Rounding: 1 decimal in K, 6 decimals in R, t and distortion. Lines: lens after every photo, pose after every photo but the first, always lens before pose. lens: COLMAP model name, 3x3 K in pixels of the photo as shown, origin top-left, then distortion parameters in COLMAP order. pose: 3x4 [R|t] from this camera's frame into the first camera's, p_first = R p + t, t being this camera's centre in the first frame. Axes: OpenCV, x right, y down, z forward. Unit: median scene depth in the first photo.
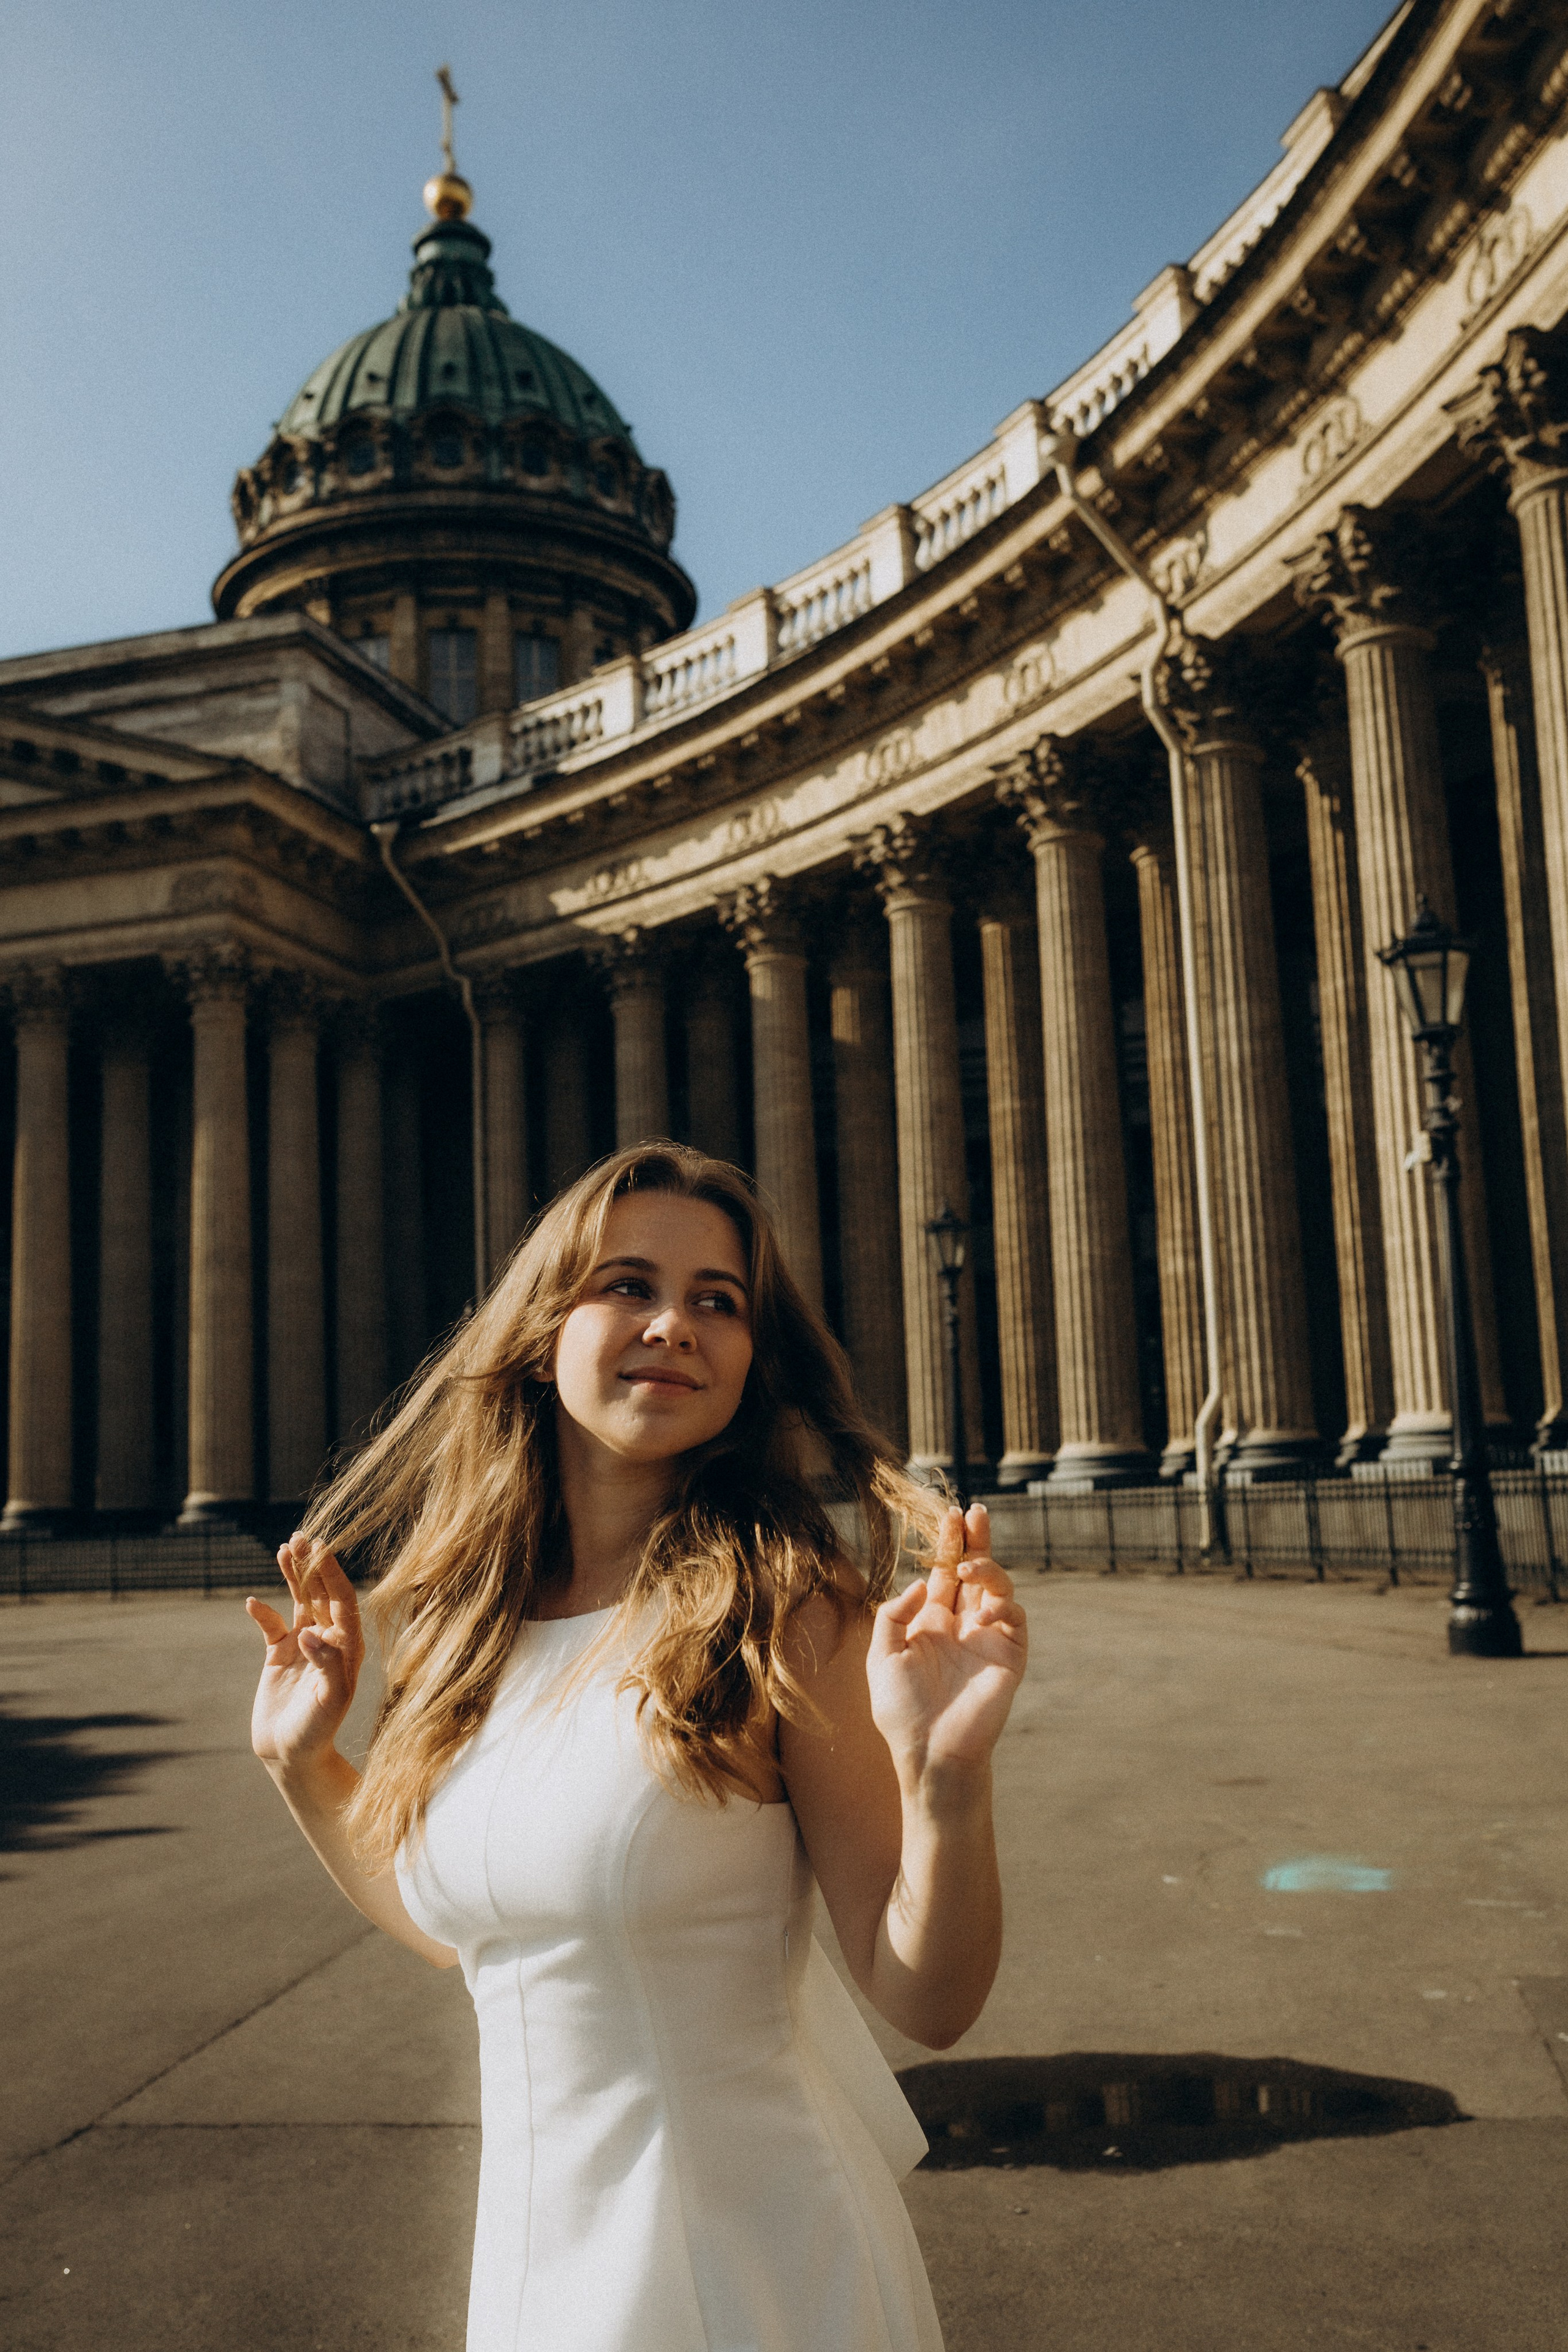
lens RADIAL K [[2227.1, 0, 784.0], [0, 2227.1, 1176.0], [0, 0, 1]] dist [-0.066540, 0.092829]
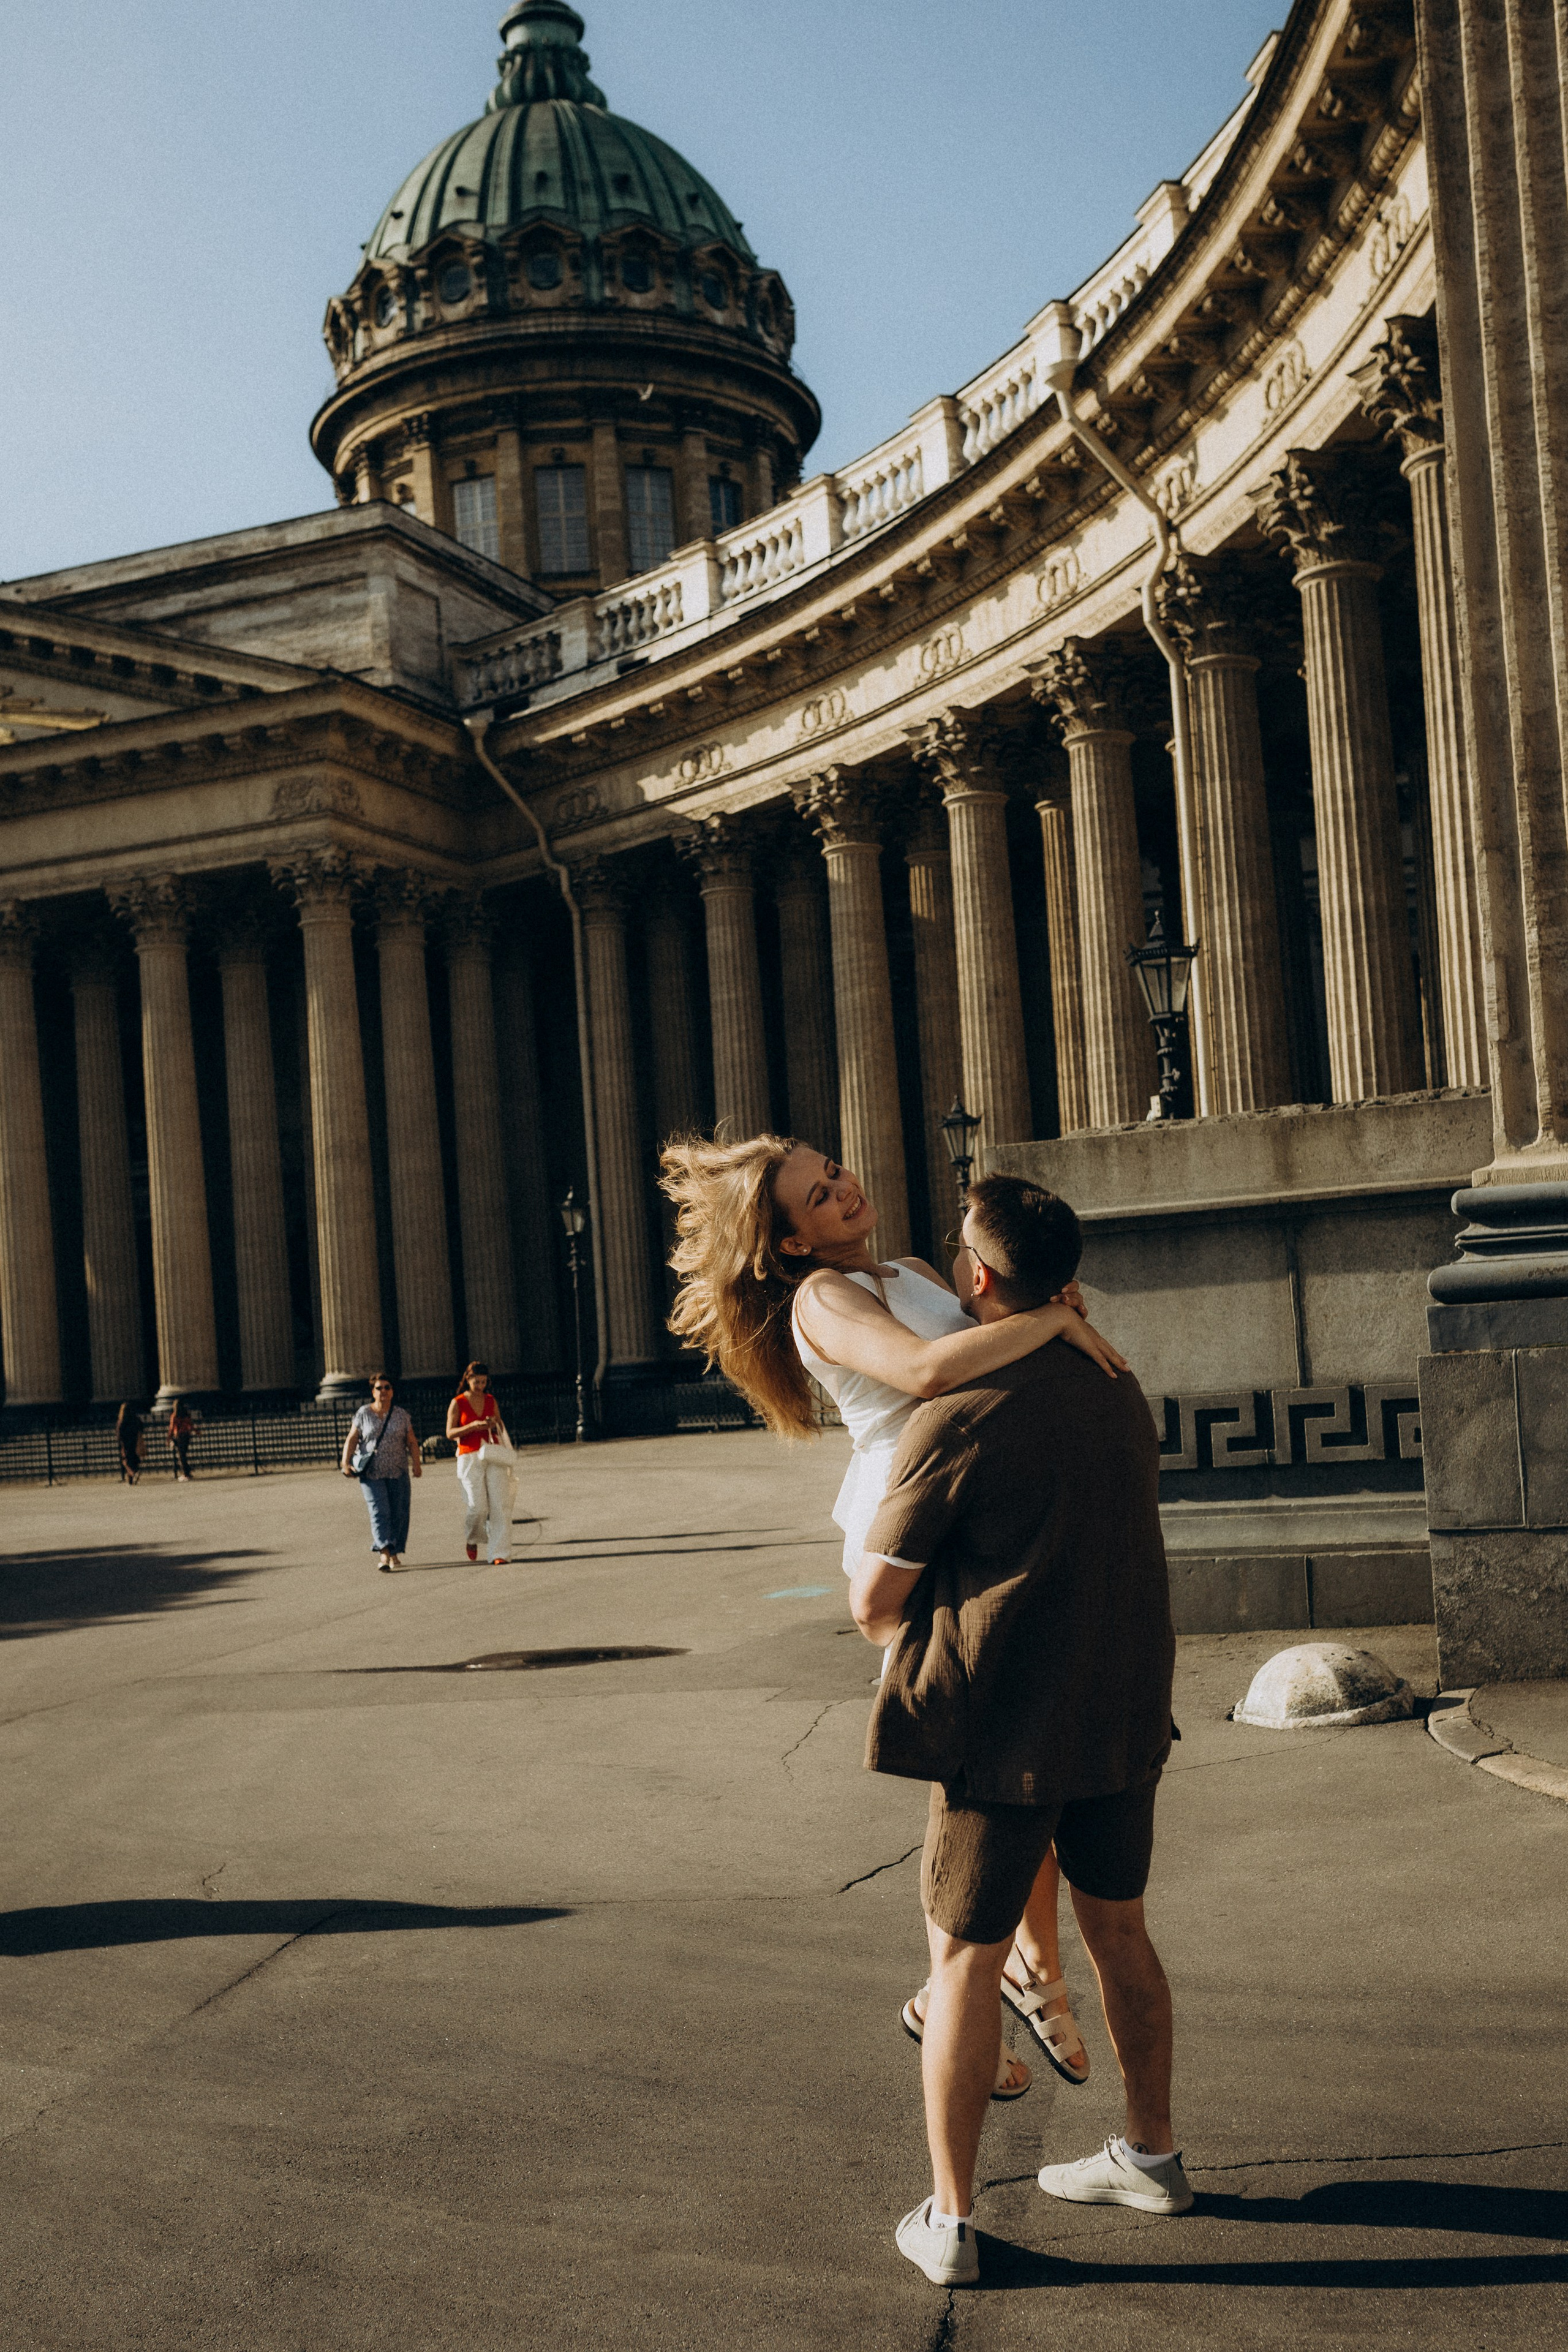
lens RADIAL K [[2497.2, 0, 854.0], [0, 2497.2, 1309.3], [0, 0, 1]] dist [-0.067718, 0.093596]
pose [[0.997202, -0.029805, -0.068553, 0.070361], [0.038333, 0.991205, 0.126662, -0.030060], [0.064175, -0.128935, 0.989574, -0.170405]]
